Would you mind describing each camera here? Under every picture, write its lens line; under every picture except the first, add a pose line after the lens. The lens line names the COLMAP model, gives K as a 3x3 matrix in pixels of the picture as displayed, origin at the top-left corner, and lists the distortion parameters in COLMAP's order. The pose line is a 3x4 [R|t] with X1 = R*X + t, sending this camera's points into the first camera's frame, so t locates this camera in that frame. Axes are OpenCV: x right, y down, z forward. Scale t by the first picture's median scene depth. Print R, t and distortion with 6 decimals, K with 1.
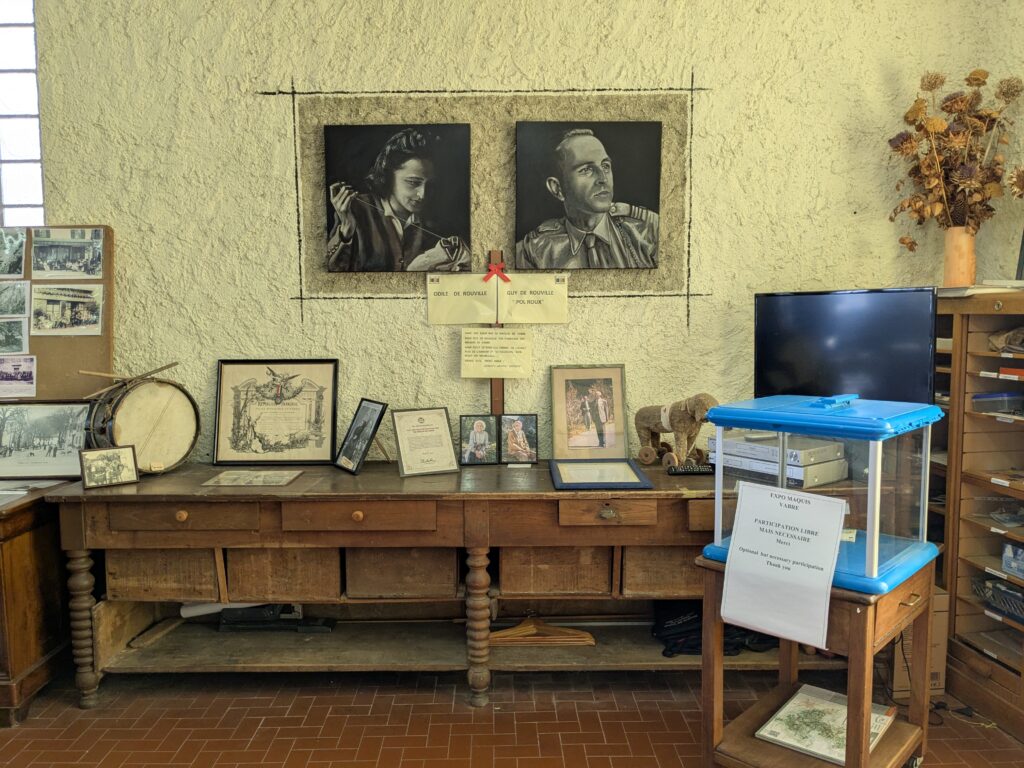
lens RADIAL K [[788.0, 0, 513.4], [0, 788.0, 378.2], [0, 0, 1]] dist [0.025216, -0.059750]
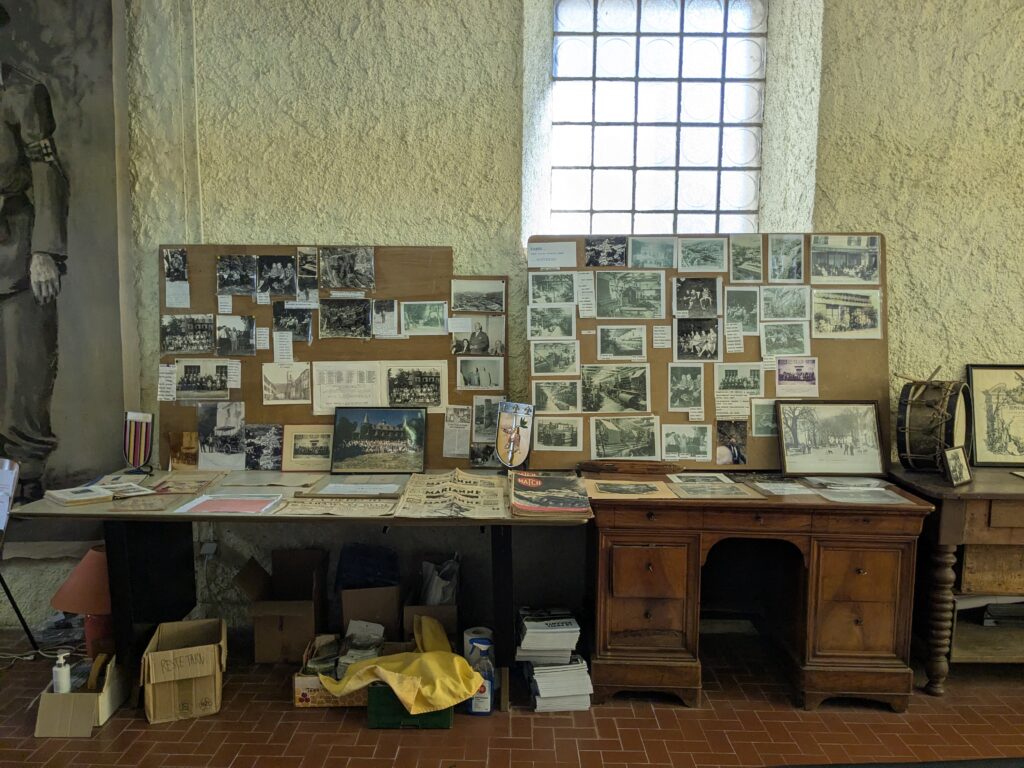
lens RADIAL K [[797.3, 0, 486.9], [0, 797.3, 384.2], [0, 0, 1]] dist [0.047762, -0.080129]
pose [[0.998704, 0.019620, -0.046956, -0.985920], [-0.019217, 0.999775, 0.009033, 0.005651], [0.047122, -0.008119, 0.998856, -0.081278]]
